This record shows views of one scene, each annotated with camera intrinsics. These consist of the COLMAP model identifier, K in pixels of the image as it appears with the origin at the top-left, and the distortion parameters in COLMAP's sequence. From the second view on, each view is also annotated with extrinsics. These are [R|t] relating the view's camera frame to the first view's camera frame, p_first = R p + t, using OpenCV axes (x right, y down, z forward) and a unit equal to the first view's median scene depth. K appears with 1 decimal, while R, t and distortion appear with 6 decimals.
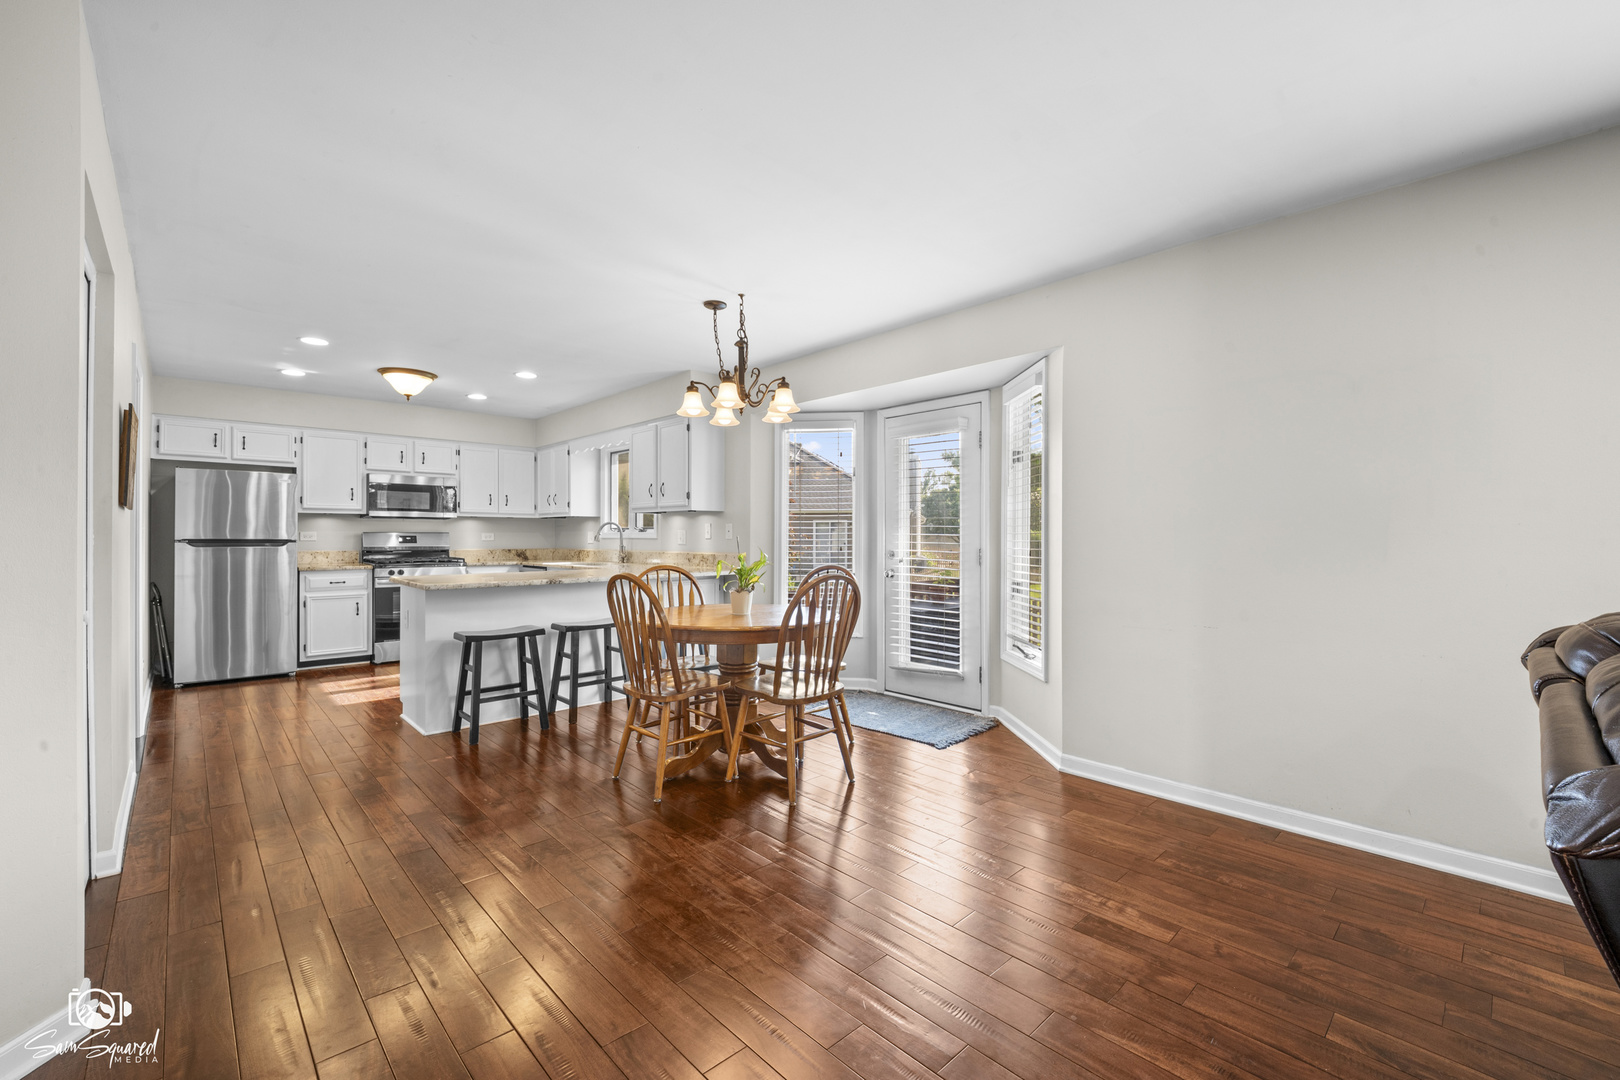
lens RADIAL K [[681.4, 0, 810.0], [0, 681.4, 540.0], [0, 0, 1]] dist [-0.012290, -0.000051]
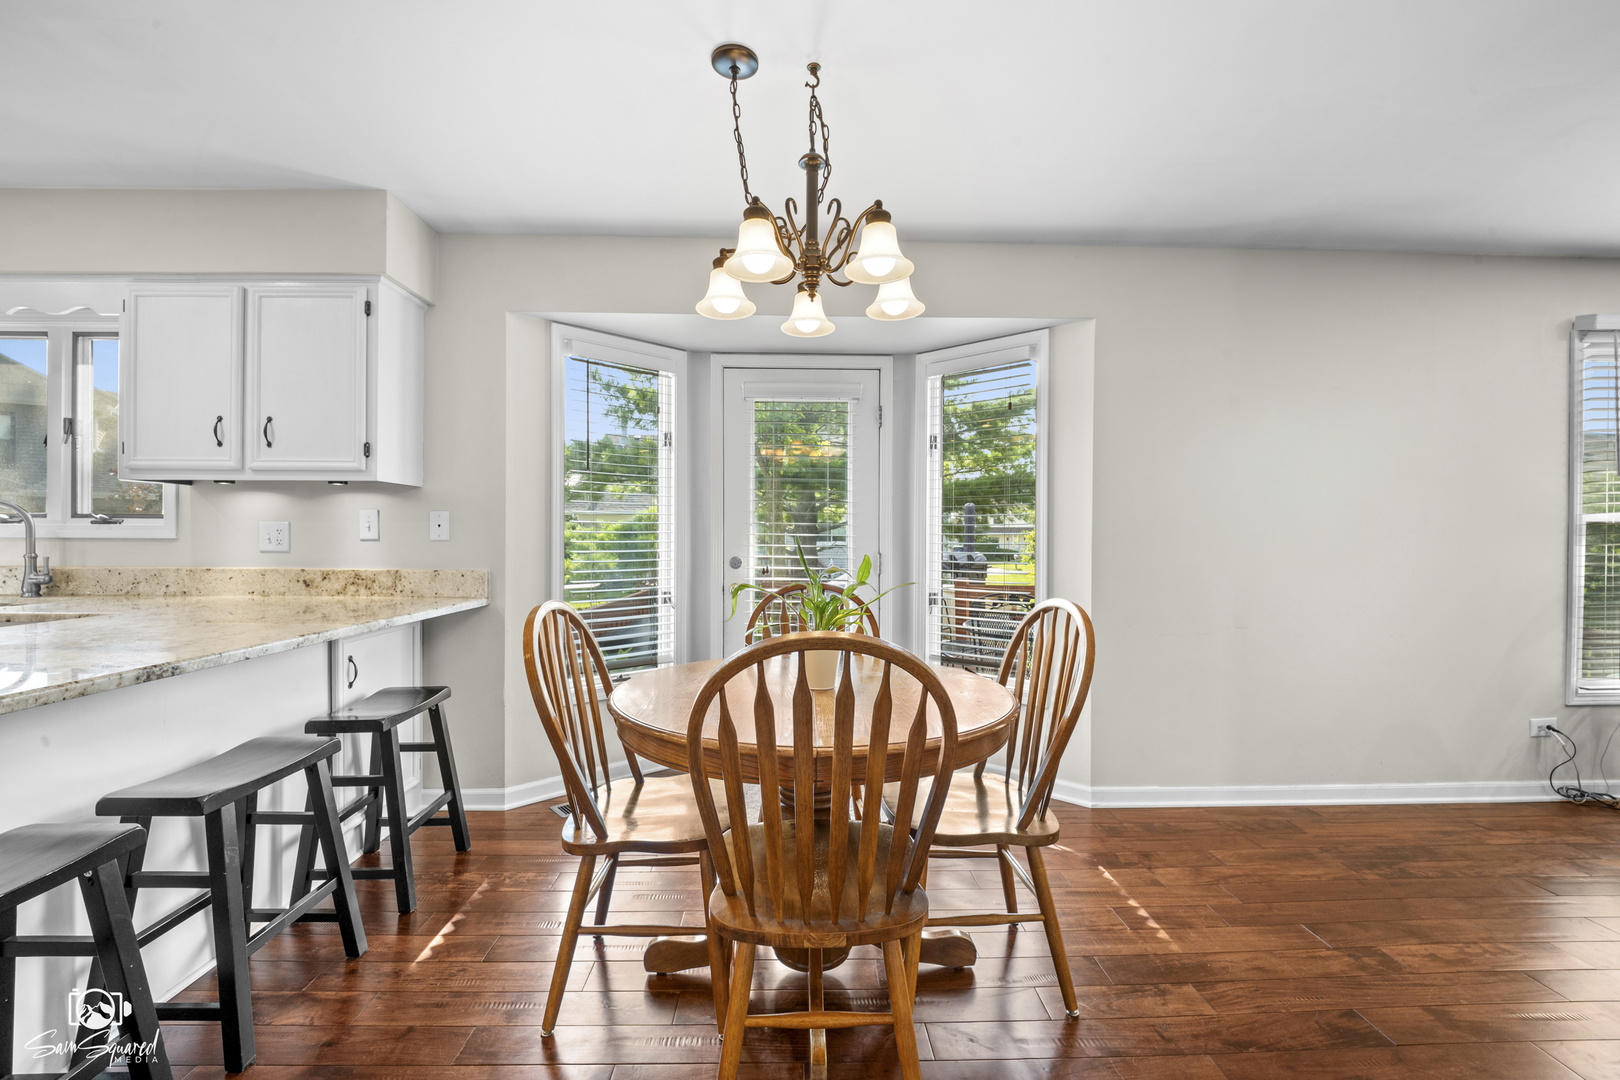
lens RADIAL K [[683.8, 0, 810.0], [0, 683.8, 540.0], [0, 0, 1]] dist [-0.018154, -0.000595]
pose [[0.665924, -0.000959, 0.746019, -0.302647], [0.001531, 0.999999, -0.000080, -0.000270], [-0.746018, 0.001196, 0.665924, 0.408280]]
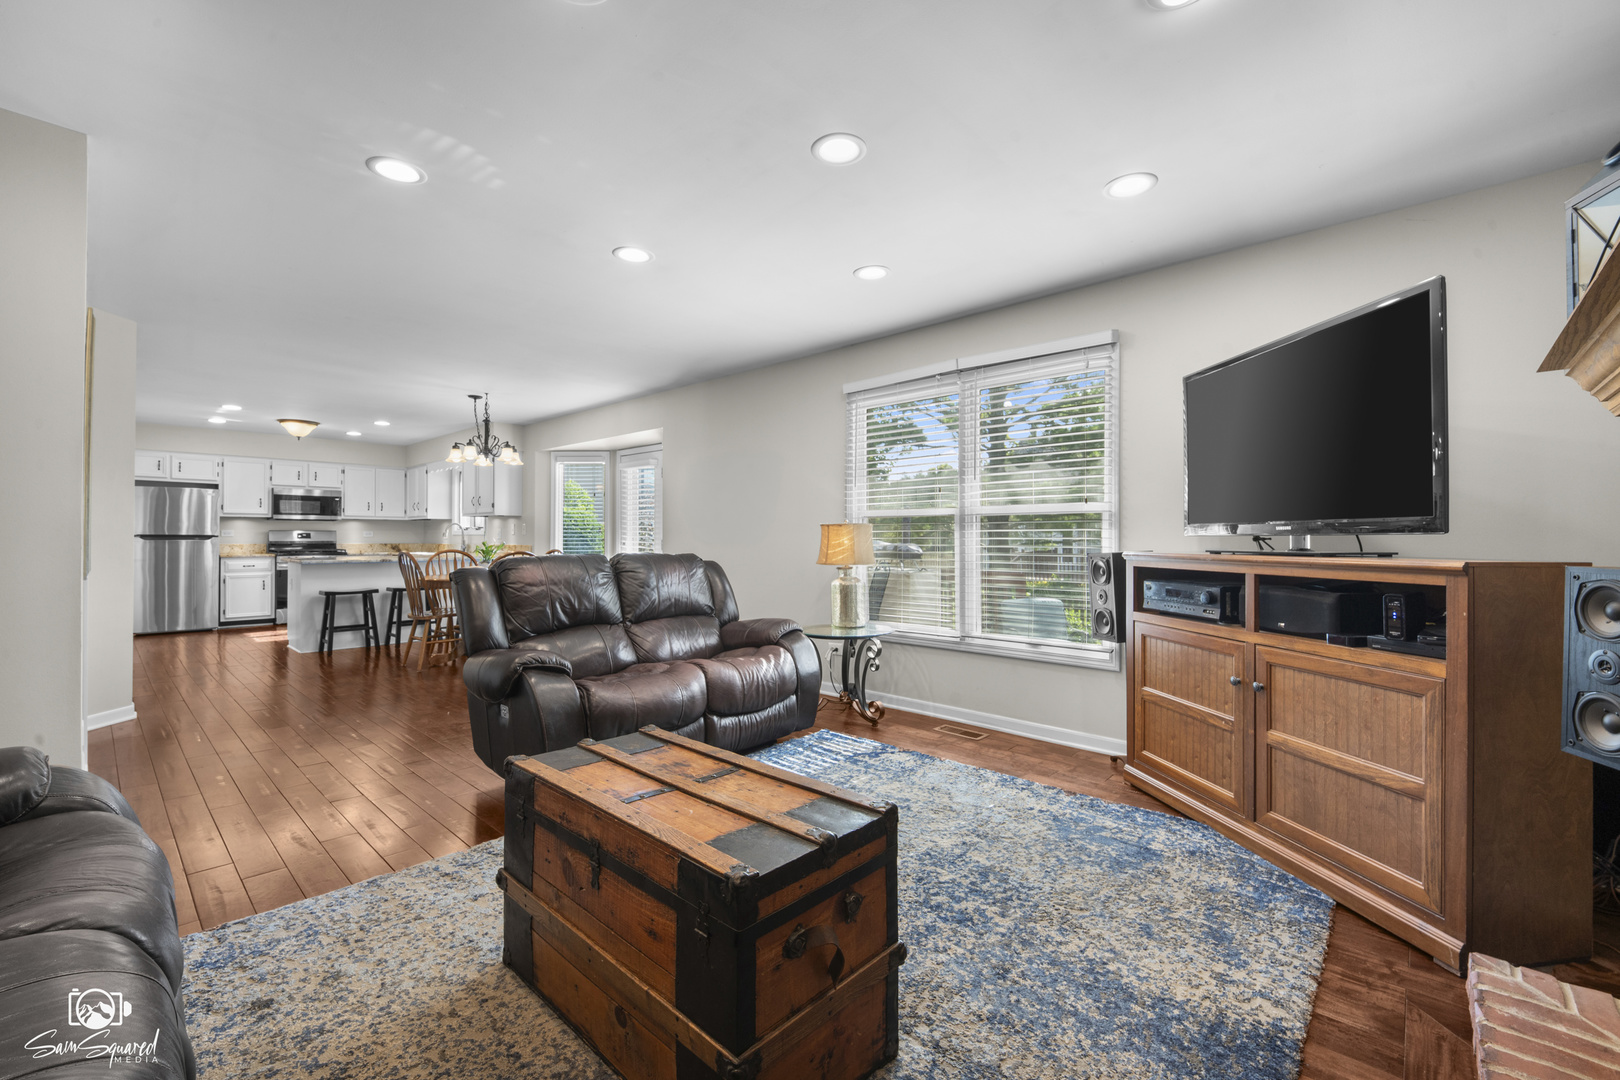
lens RADIAL K [[677.7, 0, 811.1], [0, 677.7, 534.7], [0, 0, 1]] dist [-0.032634, 0.007200]
pose [[0.996896, 0.000698, 0.078726, 0.371280], [-0.000016, 0.999962, -0.008664, 0.010373], [-0.078729, 0.008636, 0.996859, -0.484542]]
